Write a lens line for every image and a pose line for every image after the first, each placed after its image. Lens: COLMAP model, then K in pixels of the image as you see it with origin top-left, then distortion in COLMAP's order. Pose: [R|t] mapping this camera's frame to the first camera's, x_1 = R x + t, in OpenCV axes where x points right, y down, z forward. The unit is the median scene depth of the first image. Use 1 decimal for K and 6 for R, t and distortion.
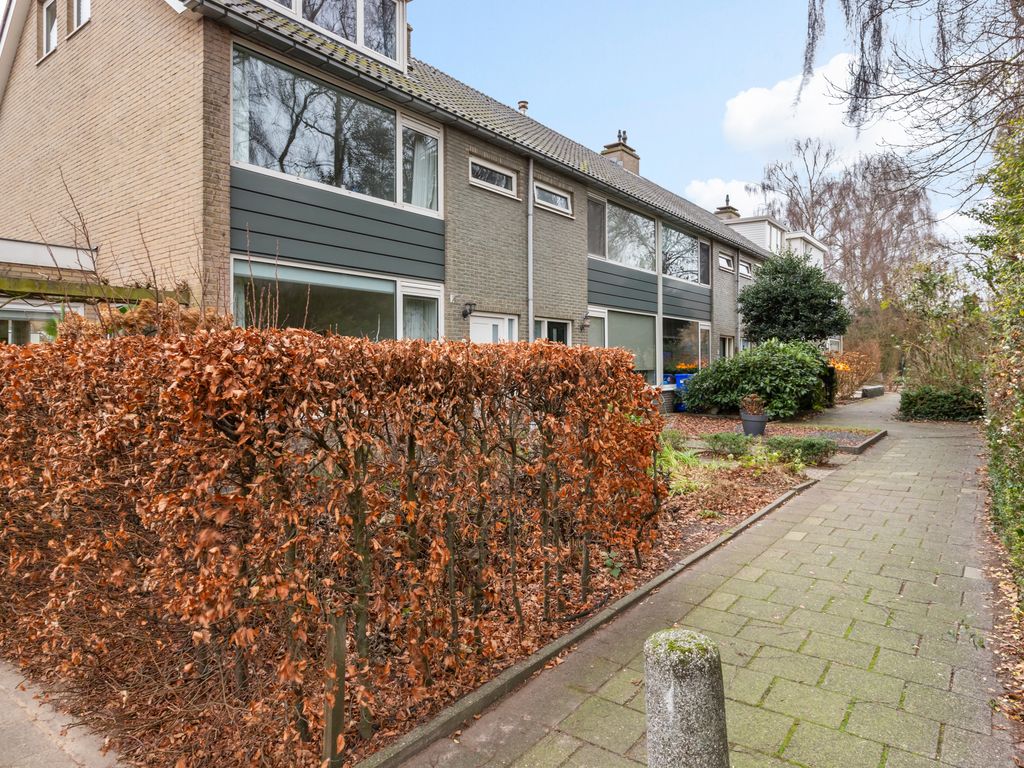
lens RADIAL K [[630.3, 0, 512.9], [0, 630.3, 350.6], [0, 0, 1]] dist [0.003530, 0.000946]
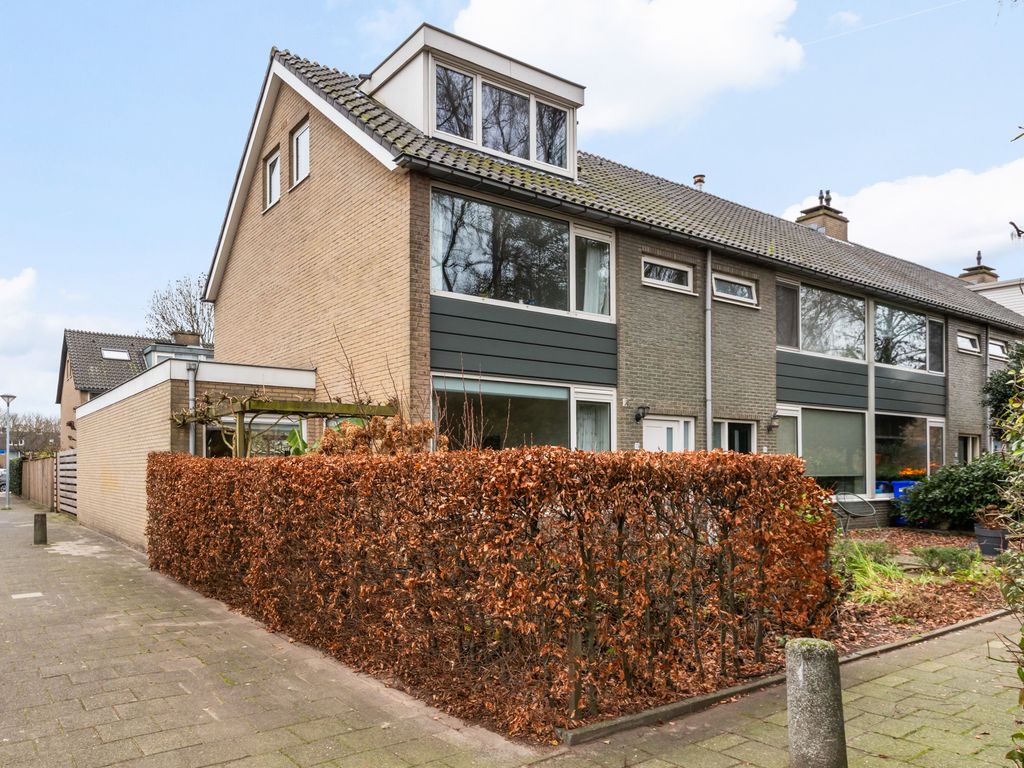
lens RADIAL K [[719.6, 0, 441.4], [0, 719.6, 457.8], [0, 0, 1]] dist [0.000457, 0.000549]
pose [[0.946985, -0.001156, -0.321275, -0.006224], [0.003405, 0.999973, 0.006436, -0.004046], [0.321259, -0.007189, 0.946964, -0.198269]]
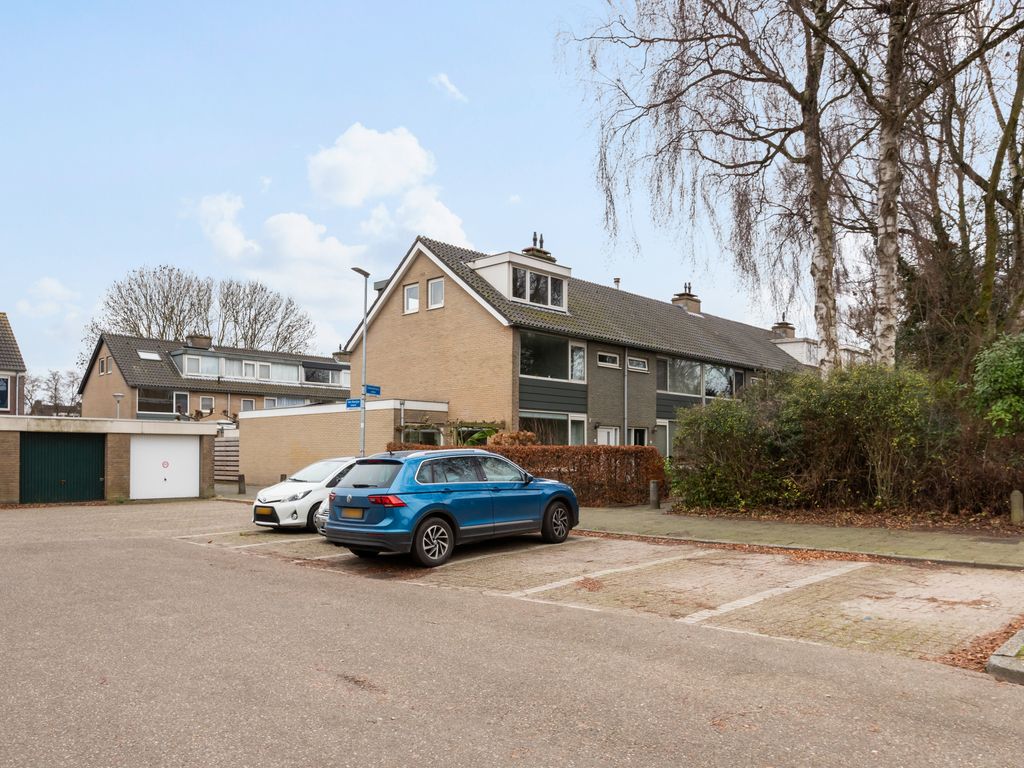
lens RADIAL K [[765.1, 0, 504.5], [0, 765.1, 436.9], [0, 0, 1]] dist [0.007170, 0.000825]
pose [[0.994794, 0.005573, -0.101750, -0.142521], [-0.005711, 0.999983, -0.001063, -0.026153], [0.101742, 0.001639, 0.994809, -1.919000]]
